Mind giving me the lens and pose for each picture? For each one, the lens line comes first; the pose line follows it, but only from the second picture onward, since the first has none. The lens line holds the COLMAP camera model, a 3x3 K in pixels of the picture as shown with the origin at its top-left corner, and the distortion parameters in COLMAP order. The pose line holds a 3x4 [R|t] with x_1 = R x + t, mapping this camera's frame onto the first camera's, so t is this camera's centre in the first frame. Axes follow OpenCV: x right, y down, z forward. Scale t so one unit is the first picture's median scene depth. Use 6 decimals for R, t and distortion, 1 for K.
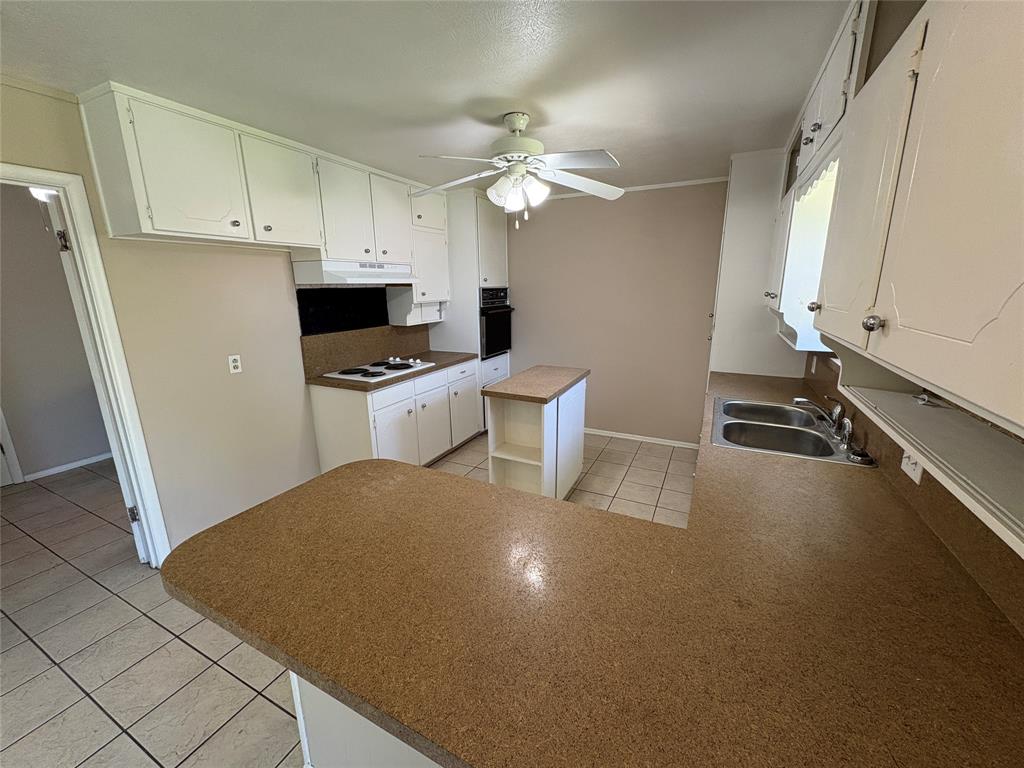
lens RADIAL K [[408.6, 0, 515.9], [0, 408.6, 382.4], [0, 0, 1]] dist [-0.001782, 0.000563]
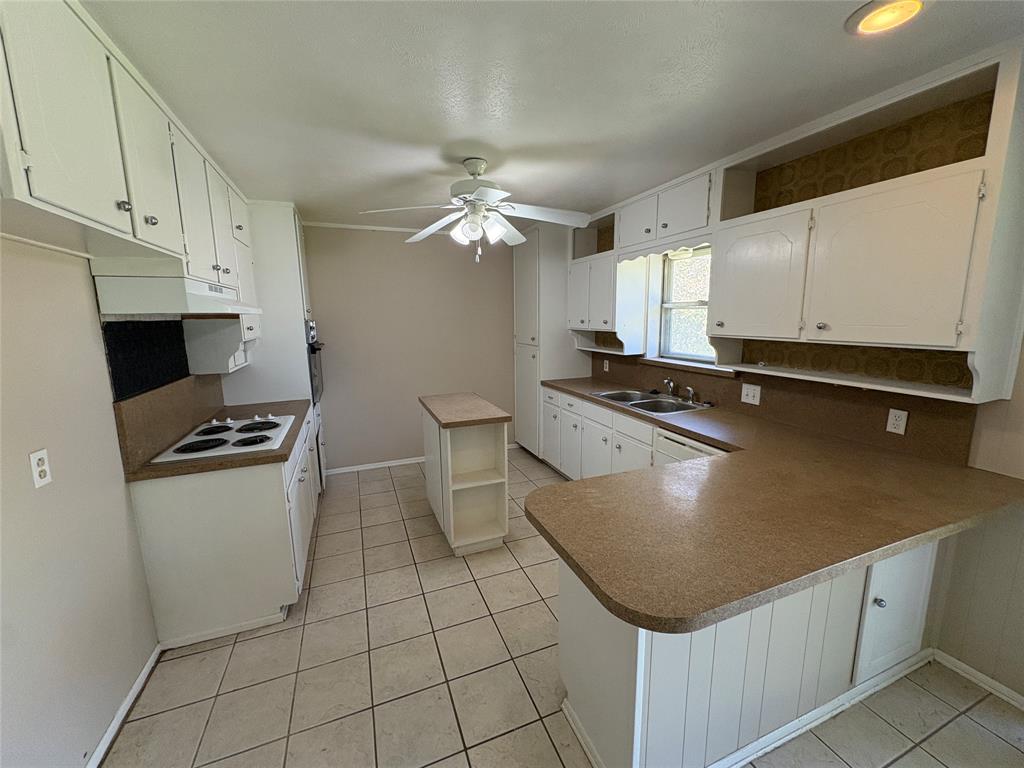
lens RADIAL K [[408.6, 0, 512.4], [0, 408.6, 383.4], [0, 0, 1]] dist [-0.001782, 0.000563]
pose [[0.665734, -0.122744, 0.736024, -0.561719], [0.179699, 0.983720, 0.001513, -0.037676], [-0.724228, 0.131255, 0.676954, 0.188083]]
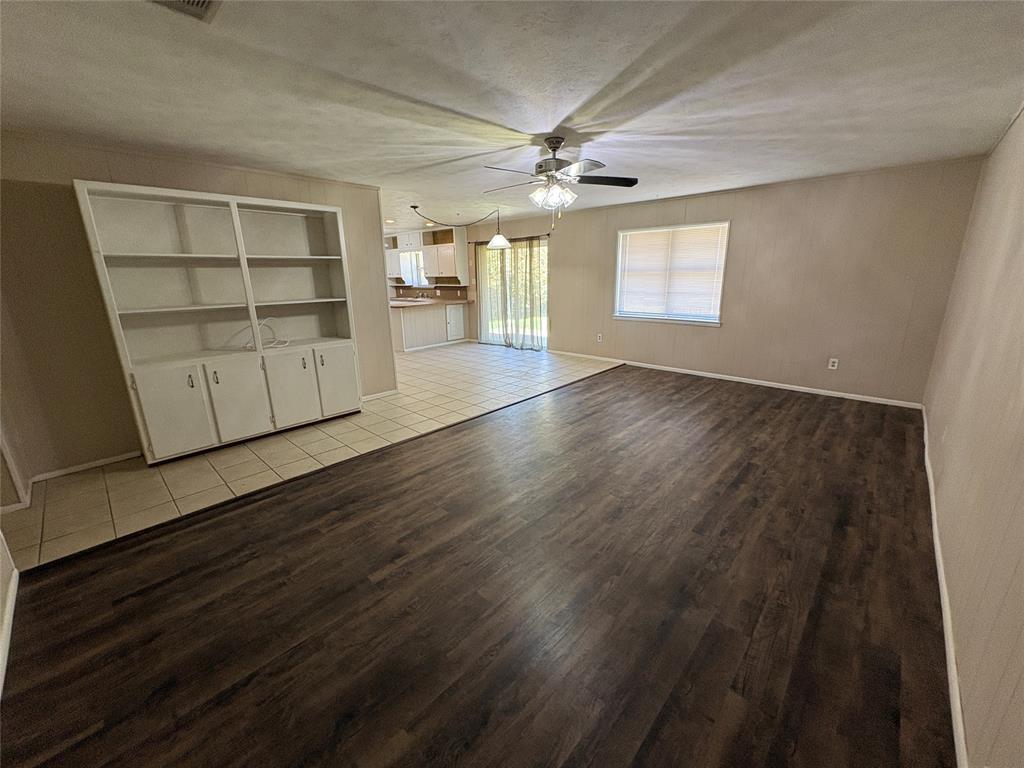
lens RADIAL K [[408.6, 0, 512.6], [0, 408.6, 380.9], [0, 0, 1]] dist [-0.001782, 0.000563]
pose [[0.285388, -0.239635, 0.927970, -2.513597], [0.239395, 0.955370, 0.173087, 0.313595], [-0.928032, 0.172755, 0.330018, -1.037509]]
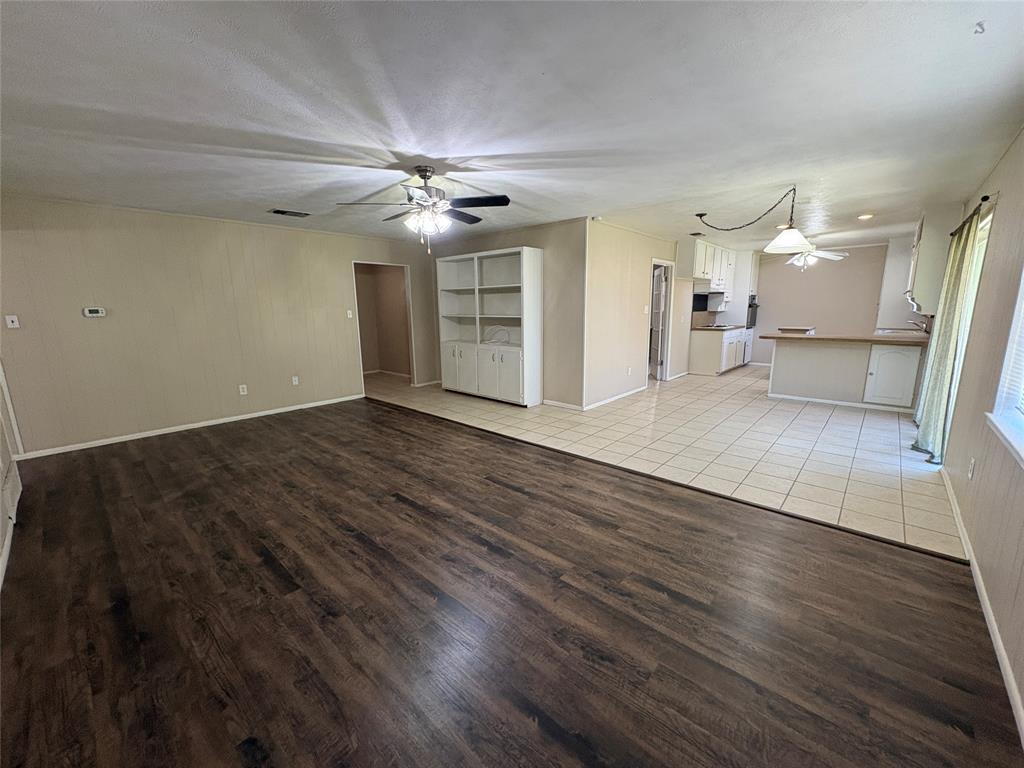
lens RADIAL K [[408.6, 0, 513.0], [0, 408.6, 381.1], [0, 0, 1]] dist [-0.001782, 0.000563]
pose [[0.962137, 0.047321, -0.268429, -0.896109], [-0.060805, 0.997260, -0.042137, 0.508591], [0.265699, 0.056863, 0.962378, -1.802855]]
